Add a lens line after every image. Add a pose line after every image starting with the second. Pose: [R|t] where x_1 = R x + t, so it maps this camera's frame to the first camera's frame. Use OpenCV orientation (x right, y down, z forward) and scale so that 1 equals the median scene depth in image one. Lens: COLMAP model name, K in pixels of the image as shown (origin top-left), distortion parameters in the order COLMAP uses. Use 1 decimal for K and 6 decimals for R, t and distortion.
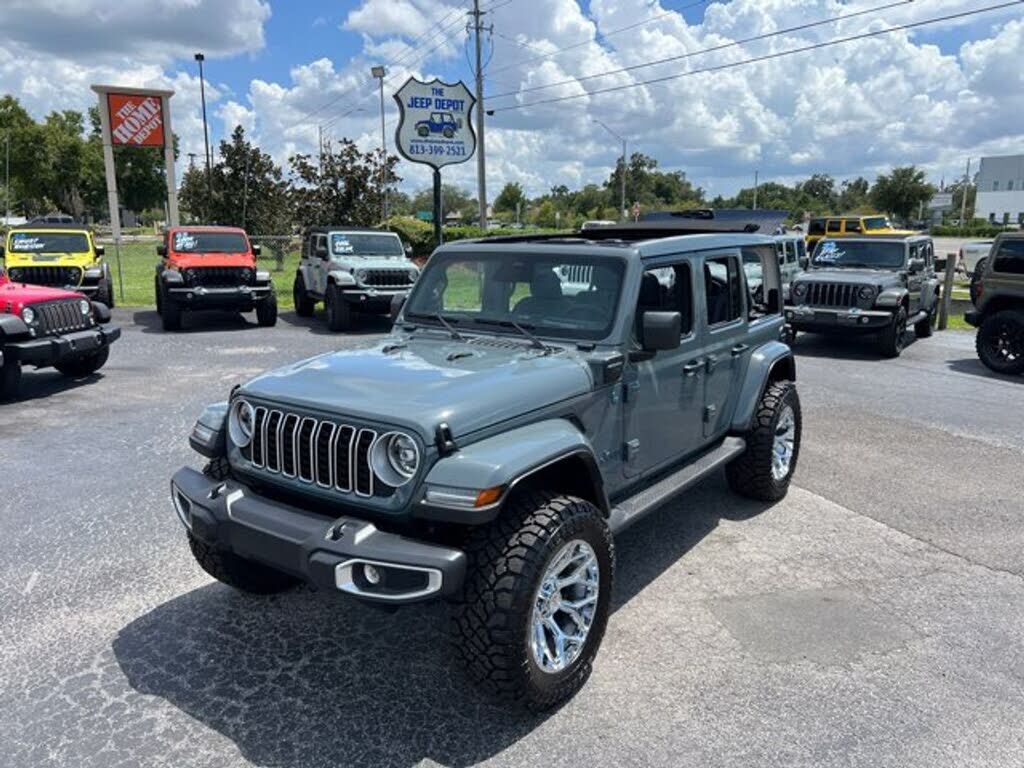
lens RADIAL K [[767.2, 0, 507.0], [0, 767.2, 378.7], [0, 0, 1]] dist [0.016234, -0.000737]
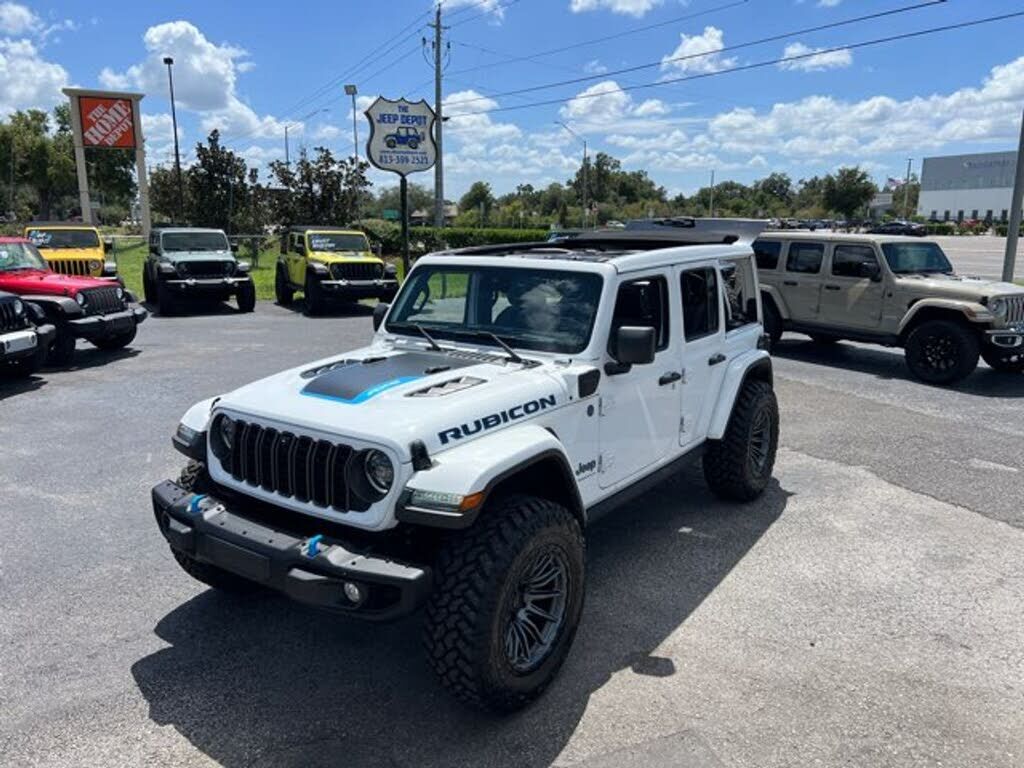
lens RADIAL K [[774.5, 0, 512.0], [0, 774.5, 384.0], [0, 0, 1]] dist [0.019830, 0.002075]
pose [[0.998847, -0.012271, 0.046421, 0.008183], [0.011951, 0.999903, 0.007160, 0.019223], [-0.046504, -0.006597, 0.998896, -0.104726]]
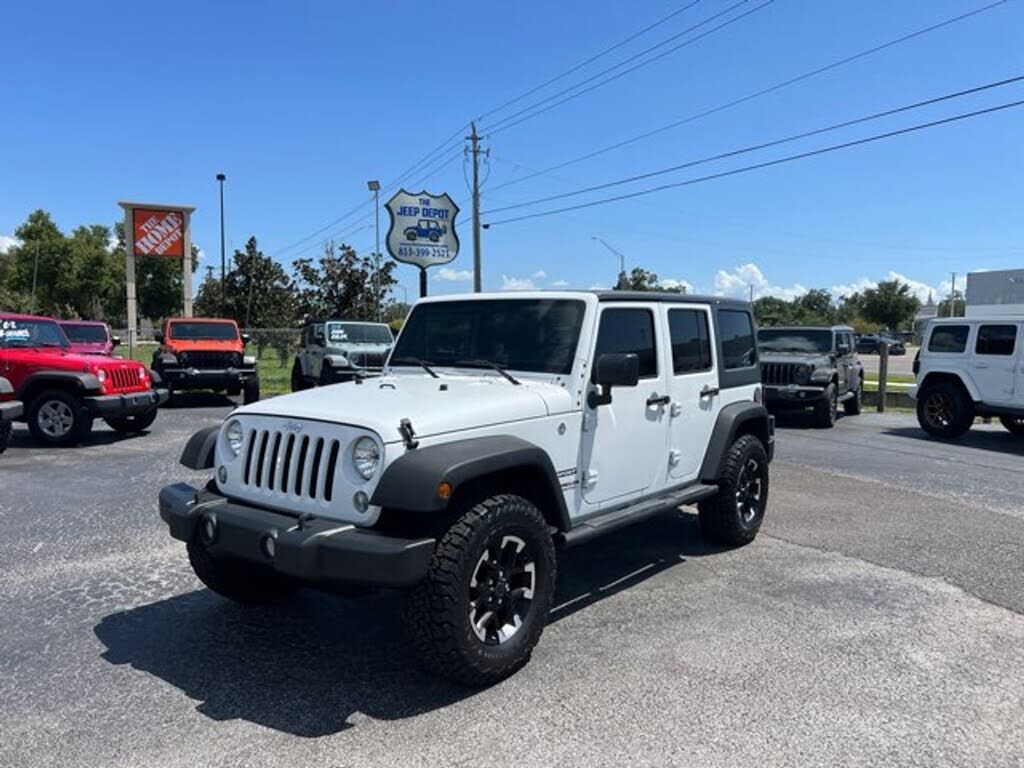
lens RADIAL K [[769.0, 0, 514.2], [0, 769.0, 385.5], [0, 0, 1]] dist [0.027037, -0.009520]
pose [[0.999980, 0.004340, -0.004697, 0.029744], [-0.004941, 0.990623, -0.136532, 0.029277], [0.004061, 0.136553, 0.990624, -0.051212]]
